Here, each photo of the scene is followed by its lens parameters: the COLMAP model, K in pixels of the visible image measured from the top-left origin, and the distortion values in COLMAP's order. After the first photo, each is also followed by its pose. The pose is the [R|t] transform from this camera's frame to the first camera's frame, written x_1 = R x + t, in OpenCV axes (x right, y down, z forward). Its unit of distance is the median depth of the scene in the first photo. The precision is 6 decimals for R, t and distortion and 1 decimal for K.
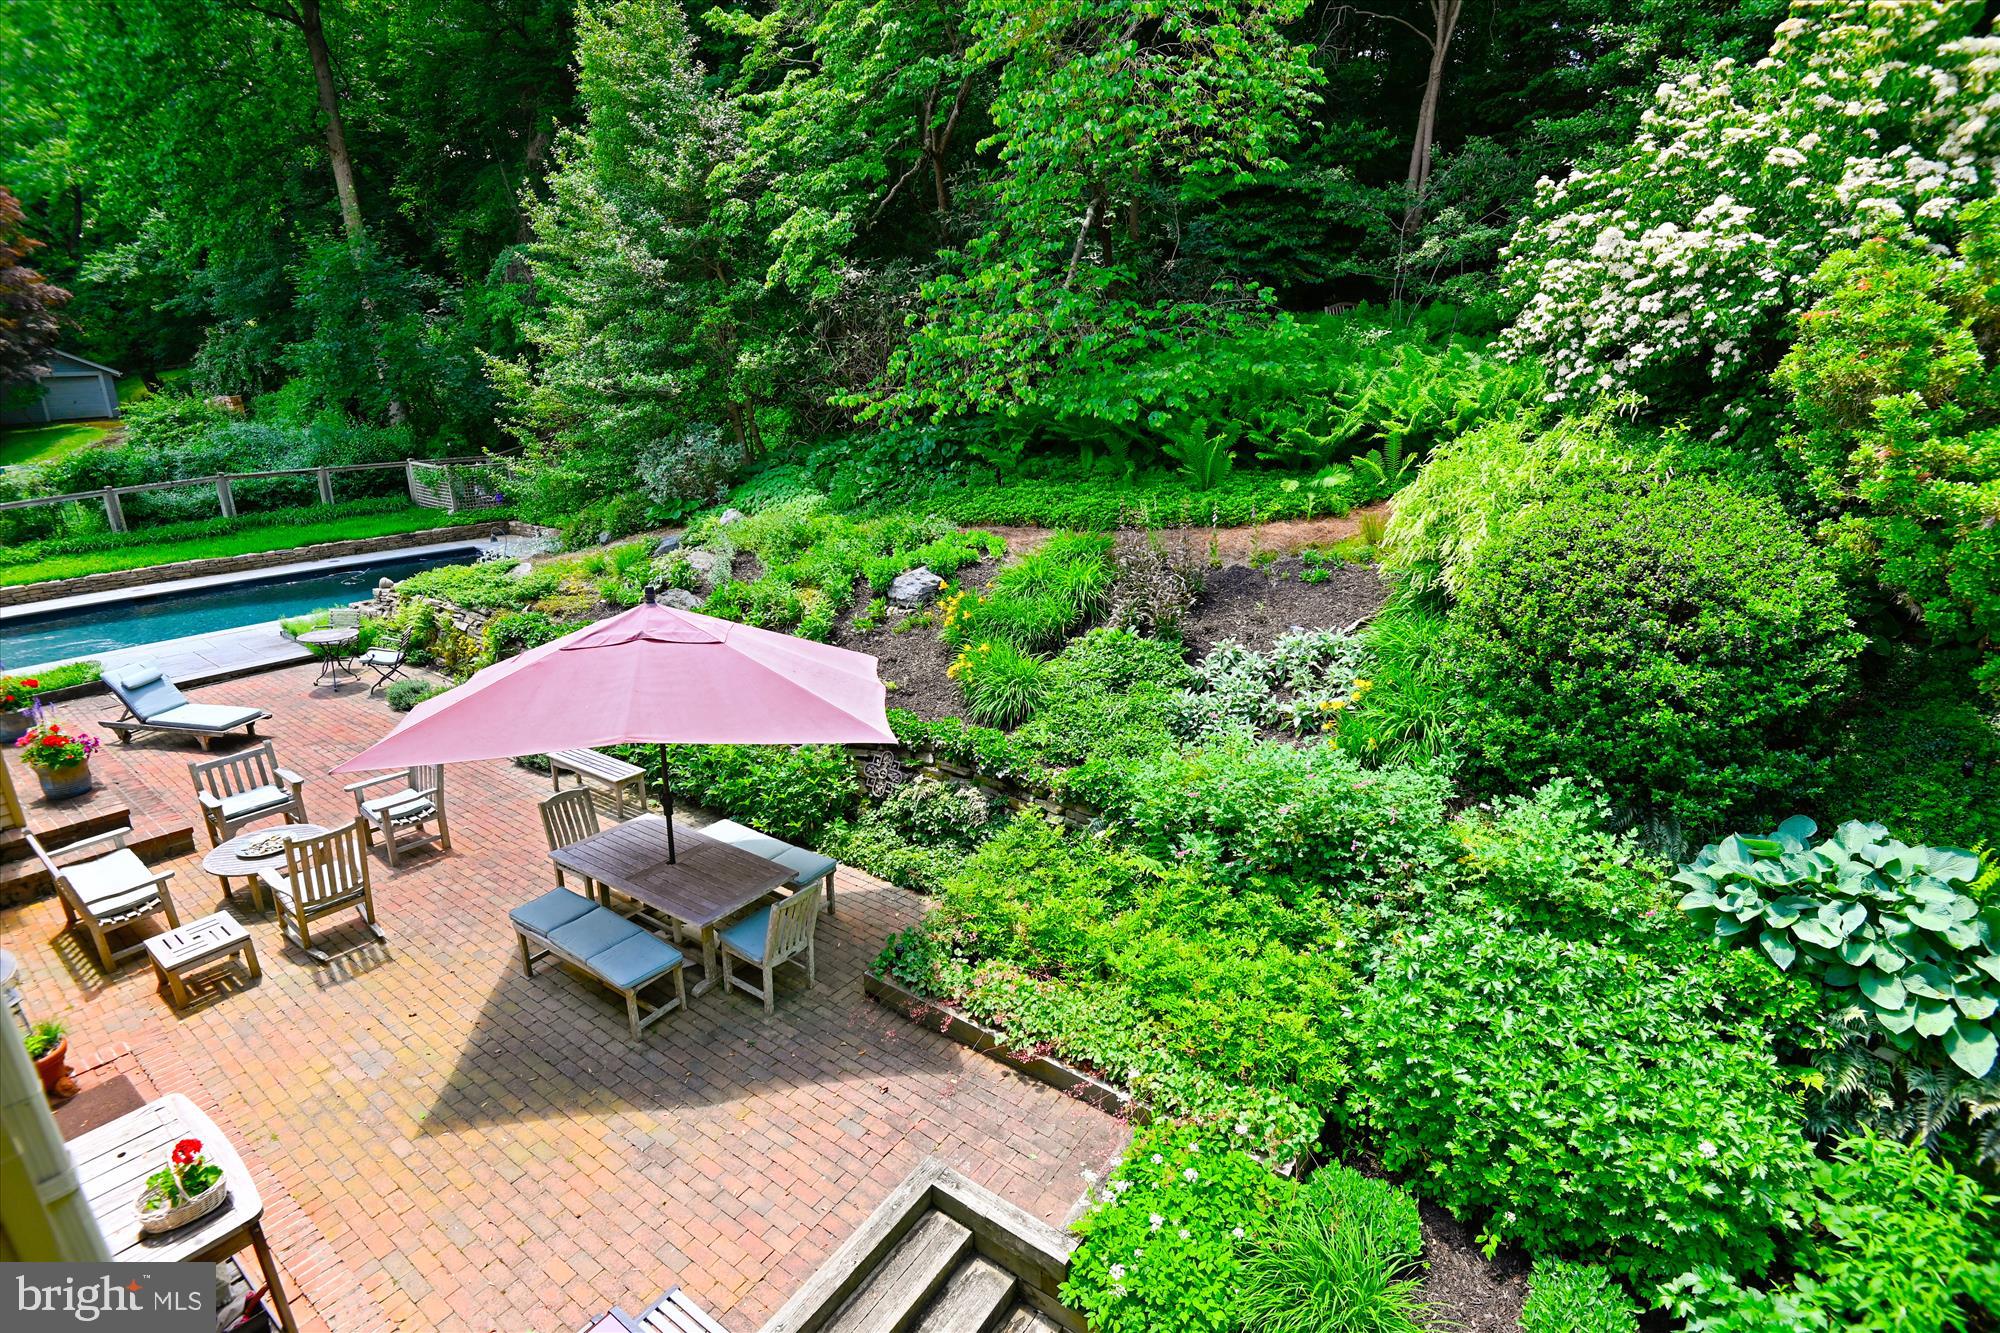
lens RADIAL K [[926.1, 0, 1018.4], [0, 926.1, 670.8], [0, 0, 1]] dist [-0.032232, -0.008479]
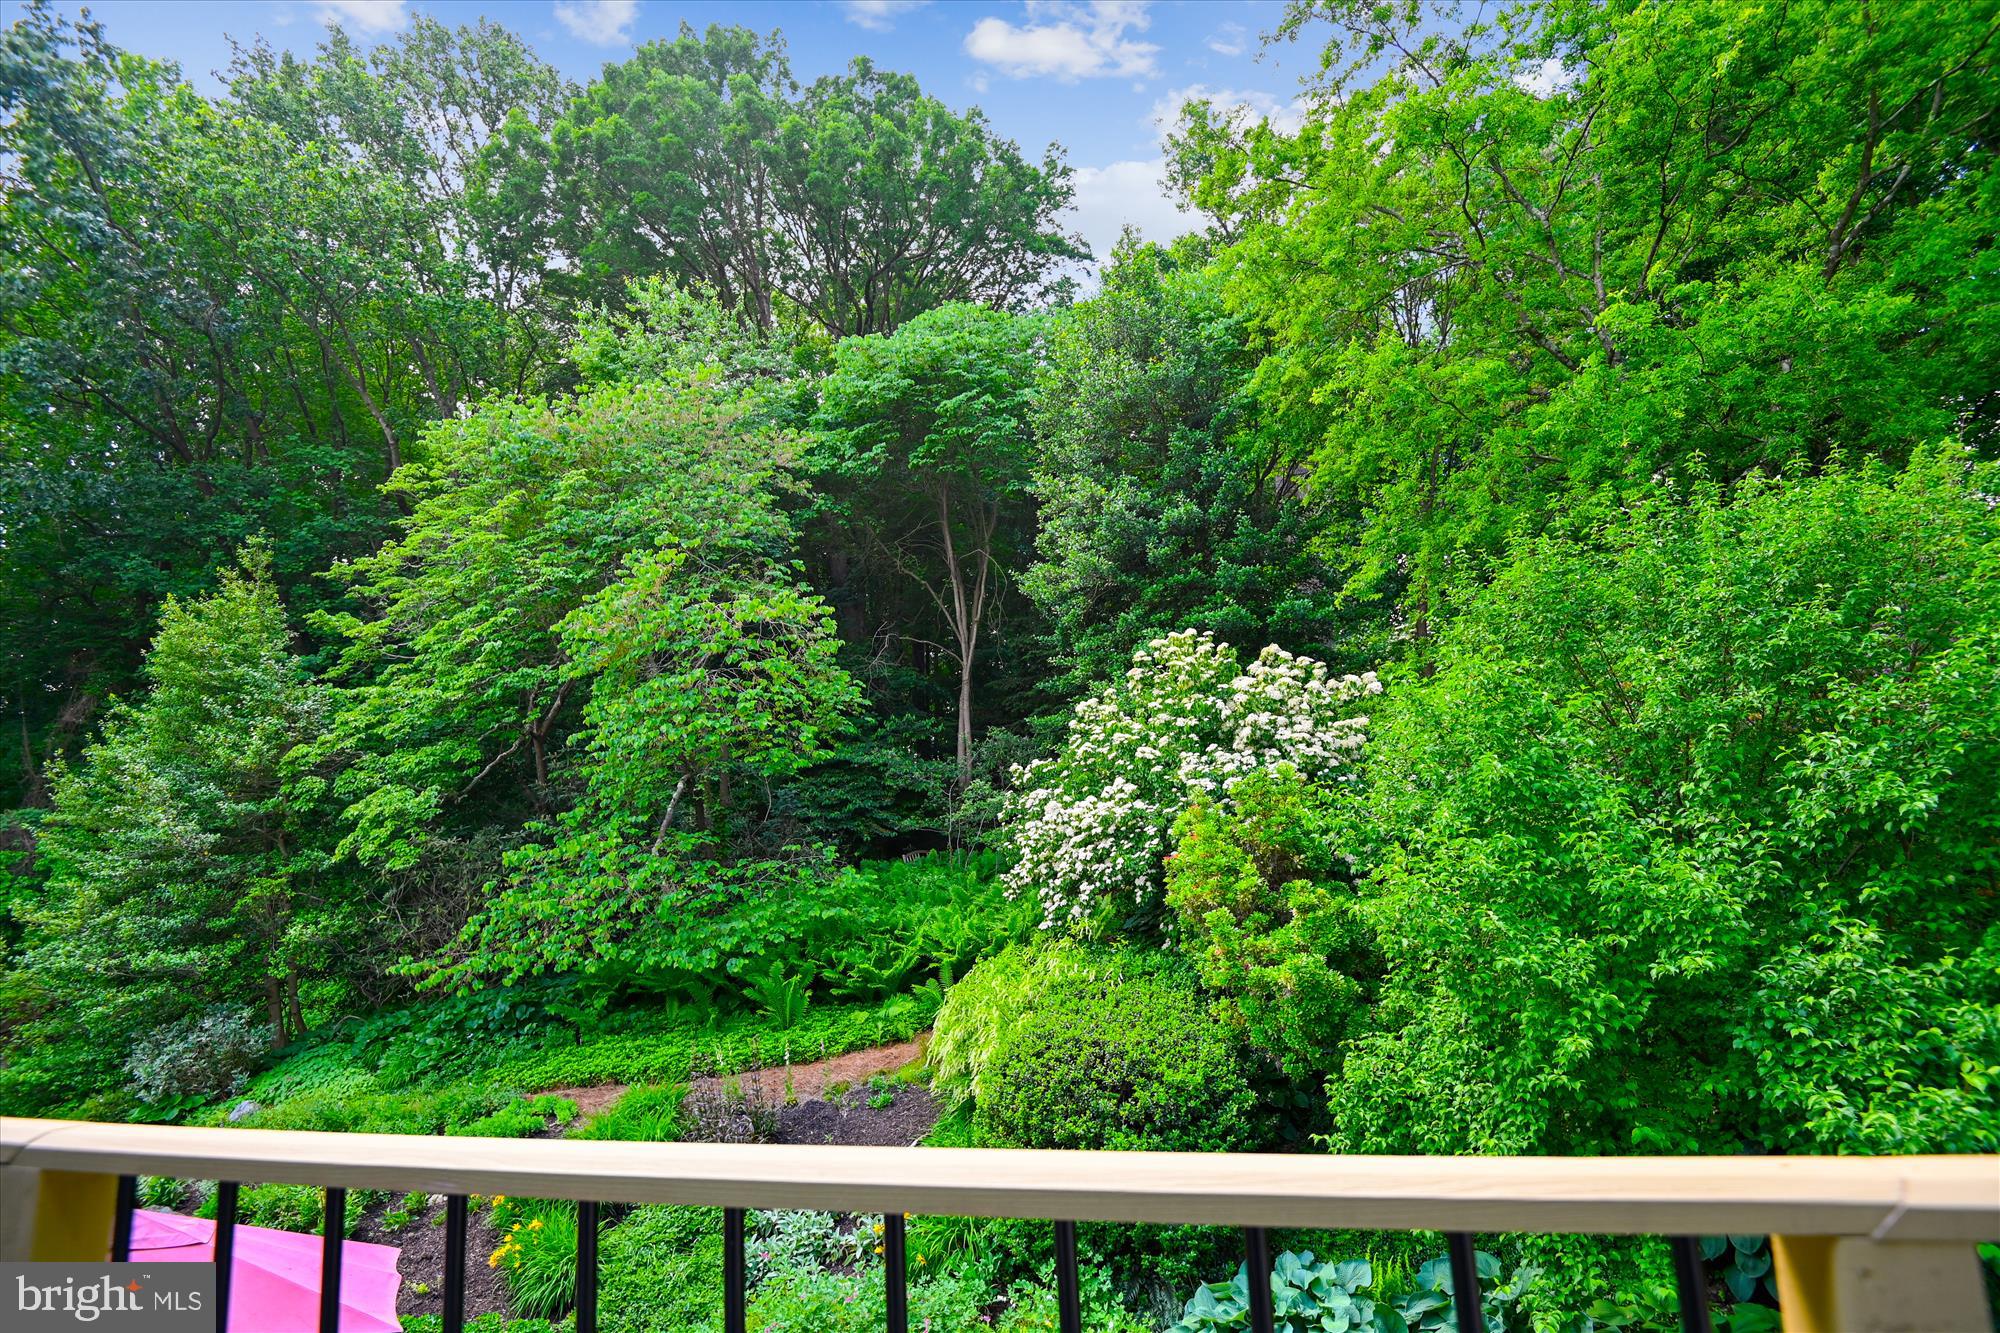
lens RADIAL K [[941.0, 0, 975.7], [0, 941.0, 715.1], [0, 0, 1]] dist [0.022903, -0.031537]
pose [[0.943570, 0.016589, 0.330758, 0.046489], [0.149420, 0.869986, -0.469892, 0.033845], [-0.295549, 0.492798, 0.818414, -0.134532]]
